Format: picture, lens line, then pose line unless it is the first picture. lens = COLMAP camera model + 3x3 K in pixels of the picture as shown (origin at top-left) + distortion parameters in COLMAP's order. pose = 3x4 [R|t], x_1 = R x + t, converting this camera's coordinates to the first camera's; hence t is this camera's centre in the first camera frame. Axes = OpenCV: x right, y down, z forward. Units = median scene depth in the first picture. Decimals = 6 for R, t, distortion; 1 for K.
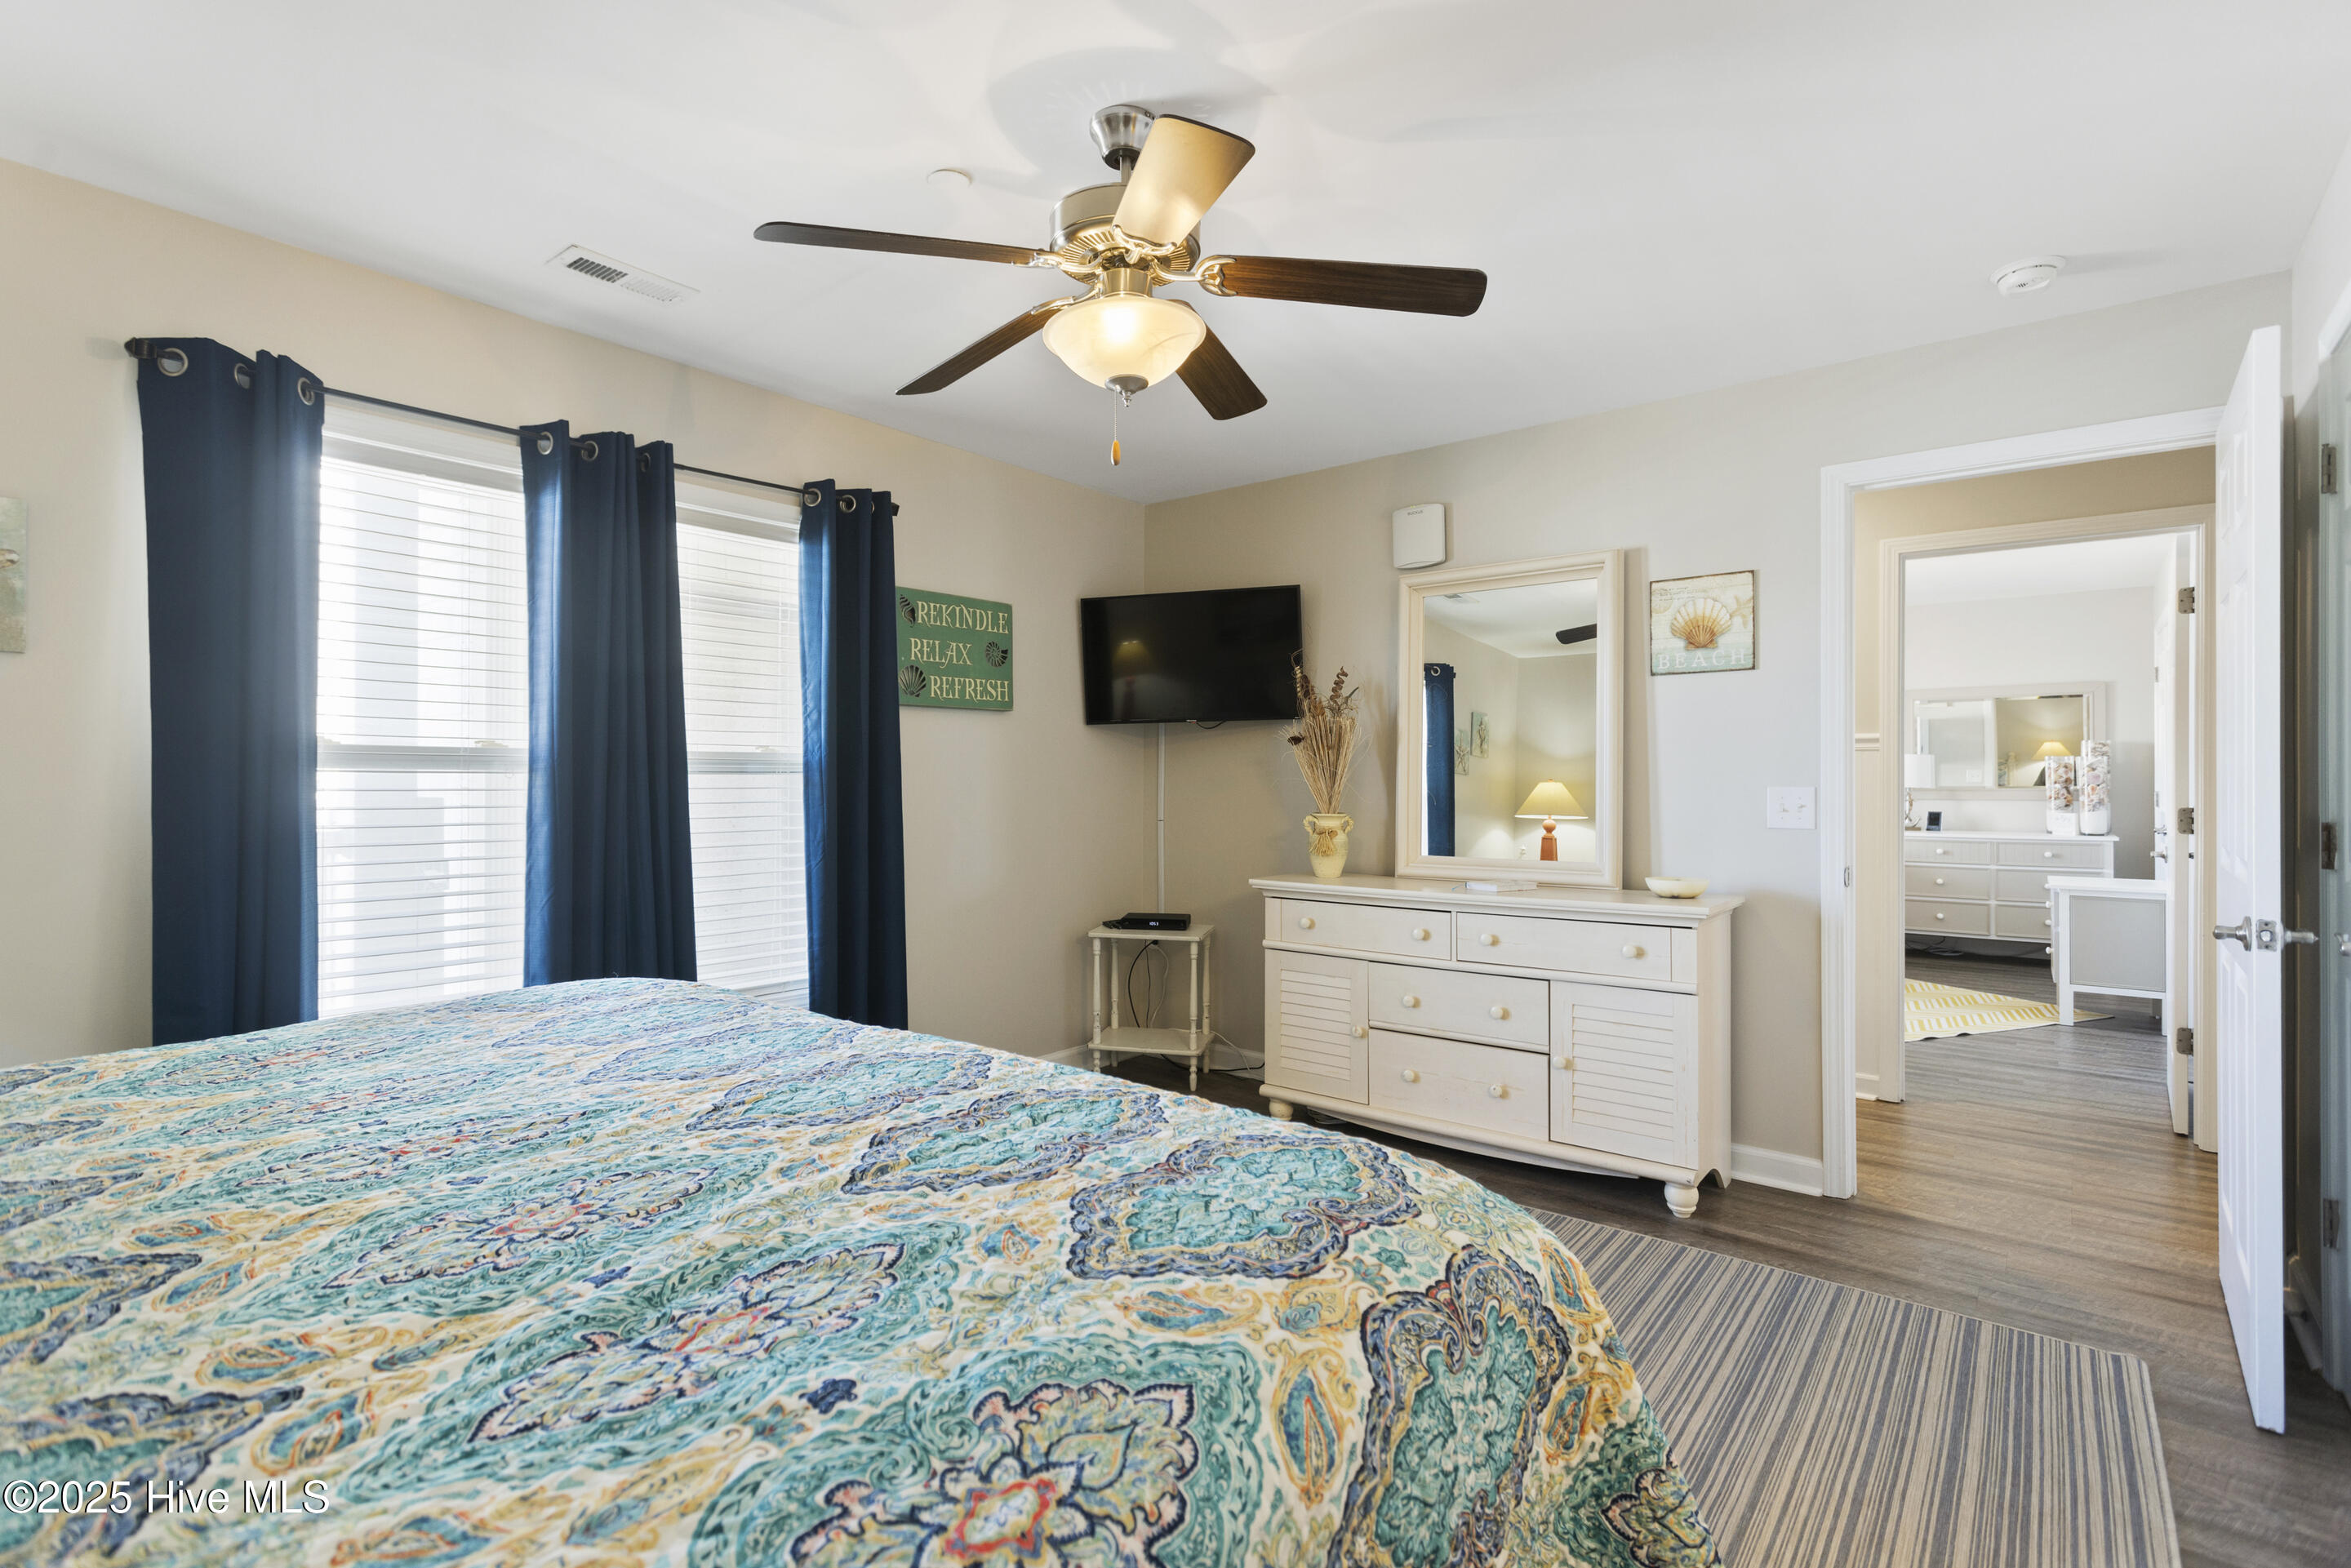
lens RADIAL K [[1109.0, 0, 1187.4], [0, 1109.0, 782.3], [0, 0, 1]] dist [0.003042, 0.000712]
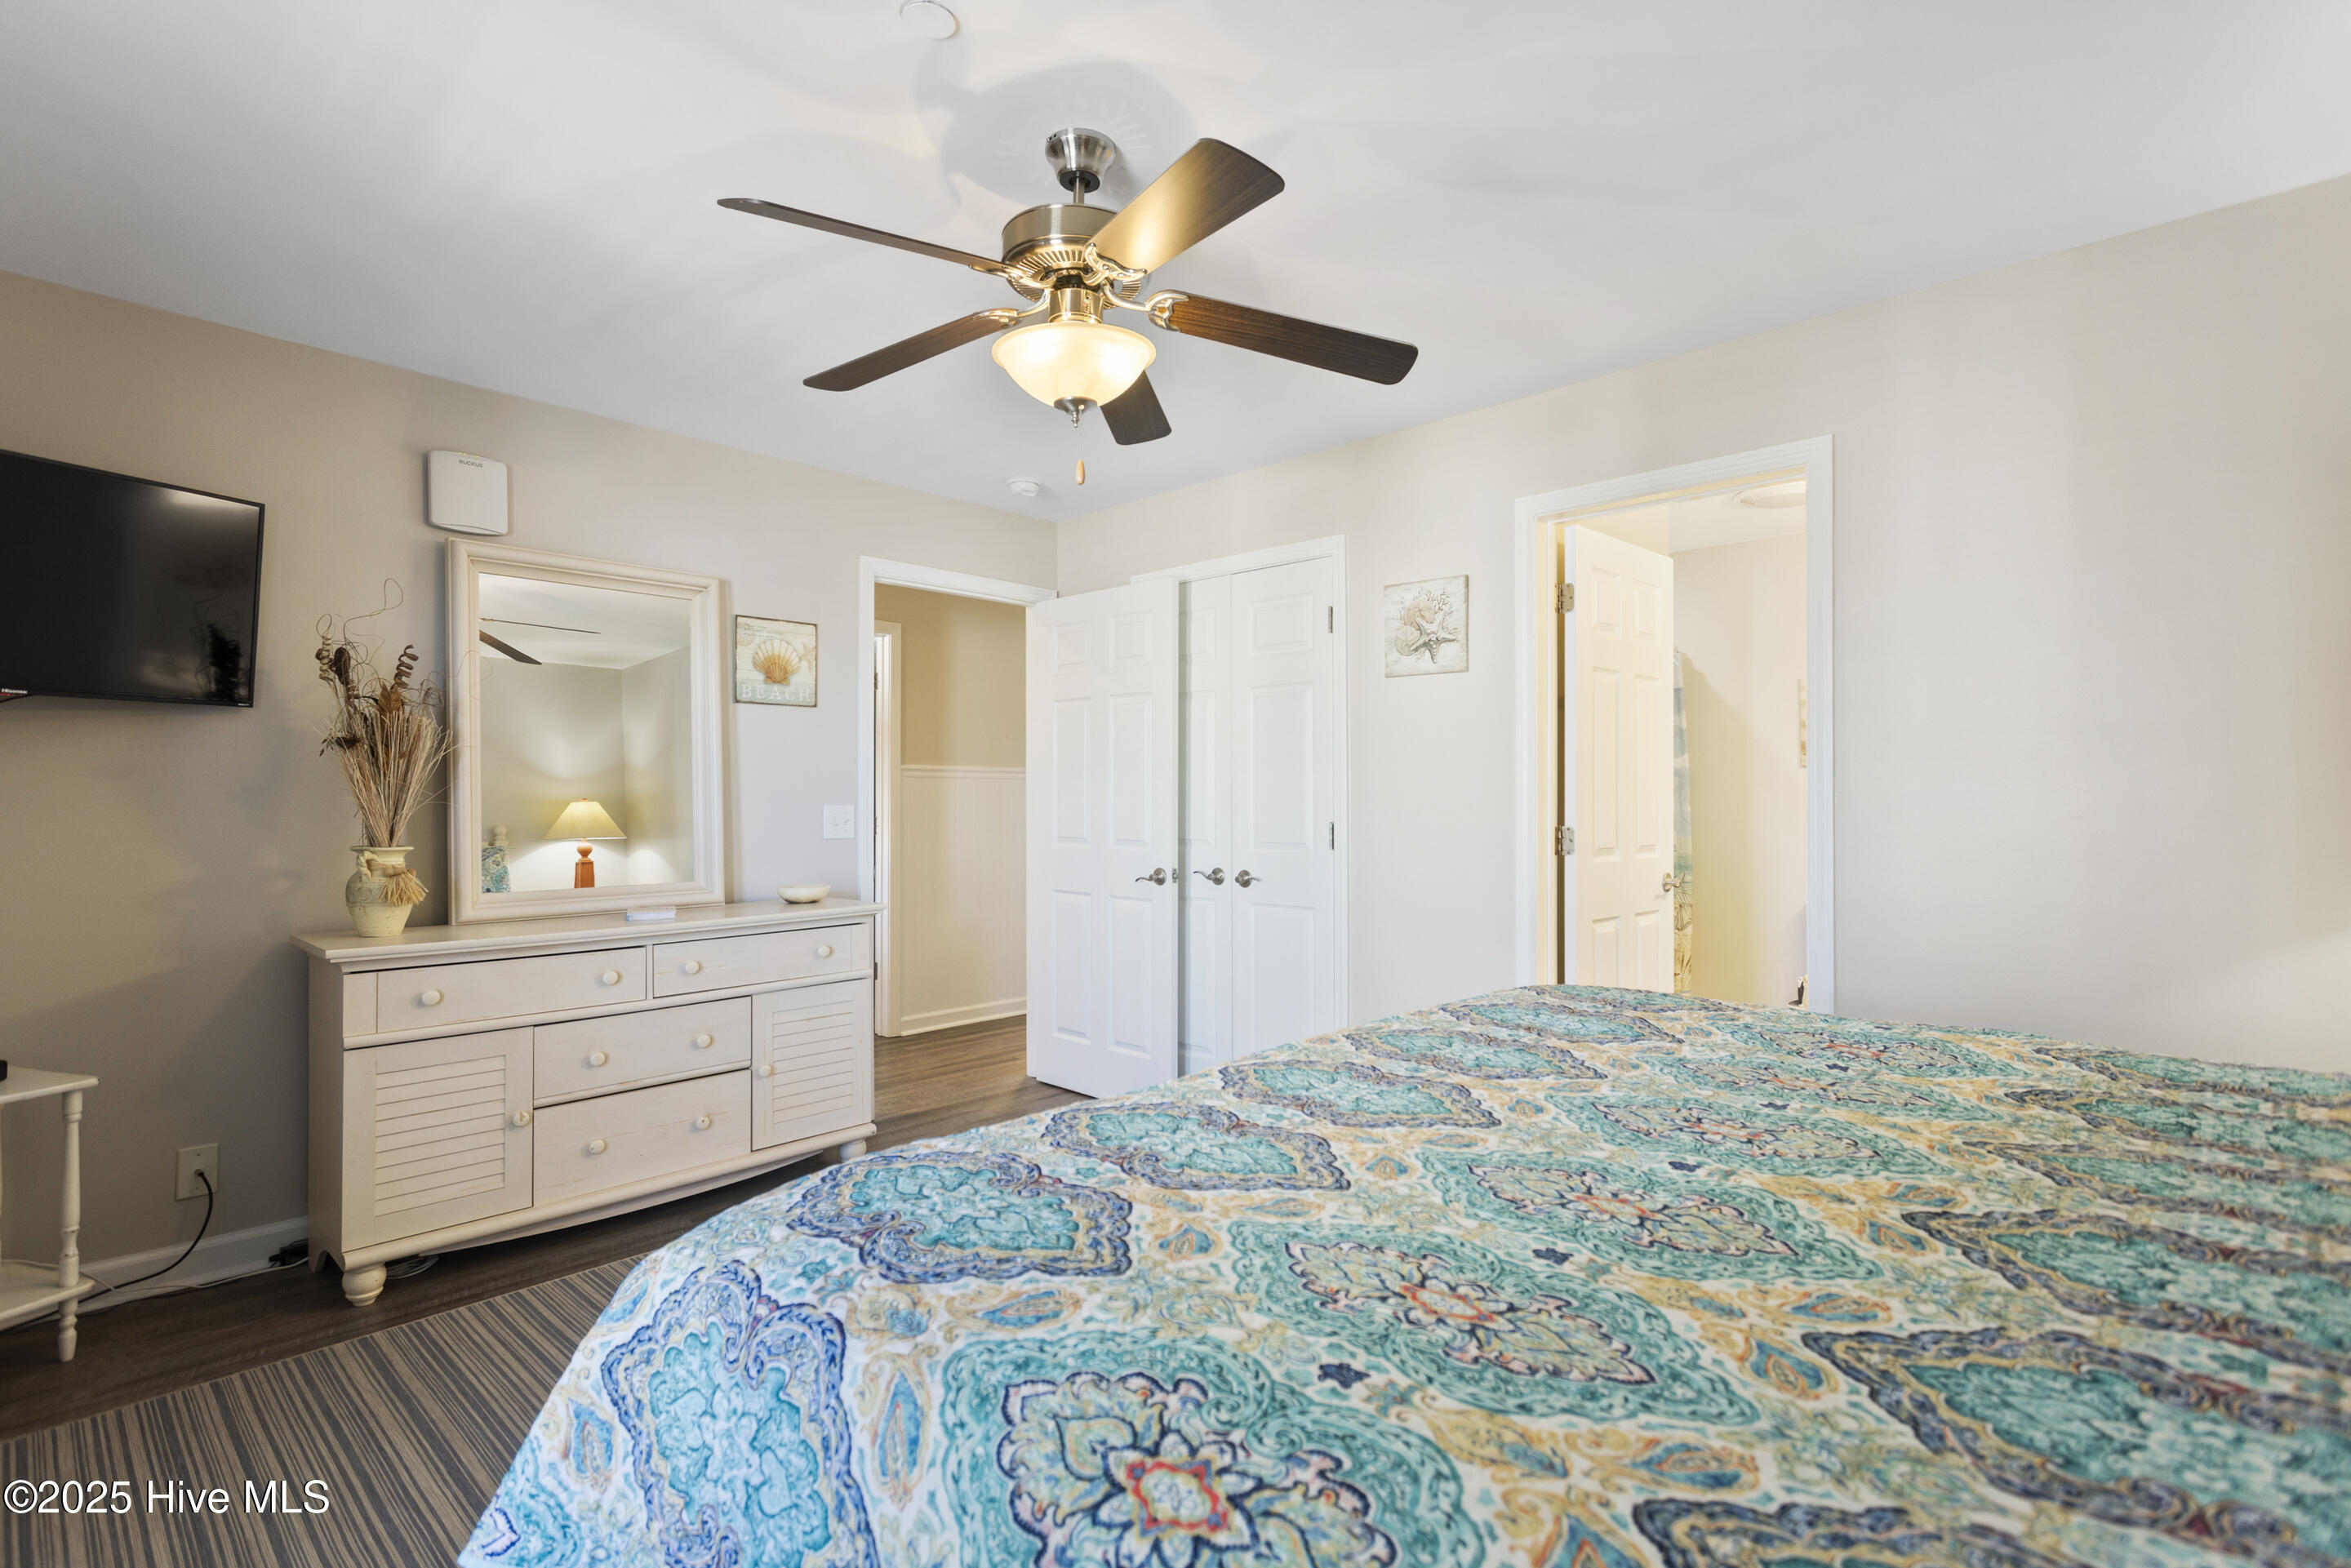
lens RADIAL K [[1109.0, 0, 1184.9], [0, 1109.0, 792.6], [0, 0, 1]] dist [0.003042, 0.000712]
pose [[0.107461, 0.007811, 0.994179, -0.624267], [0.004635, 0.999954, -0.008357, 0.001885], [-0.994198, 0.005506, 0.107420, 0.471751]]
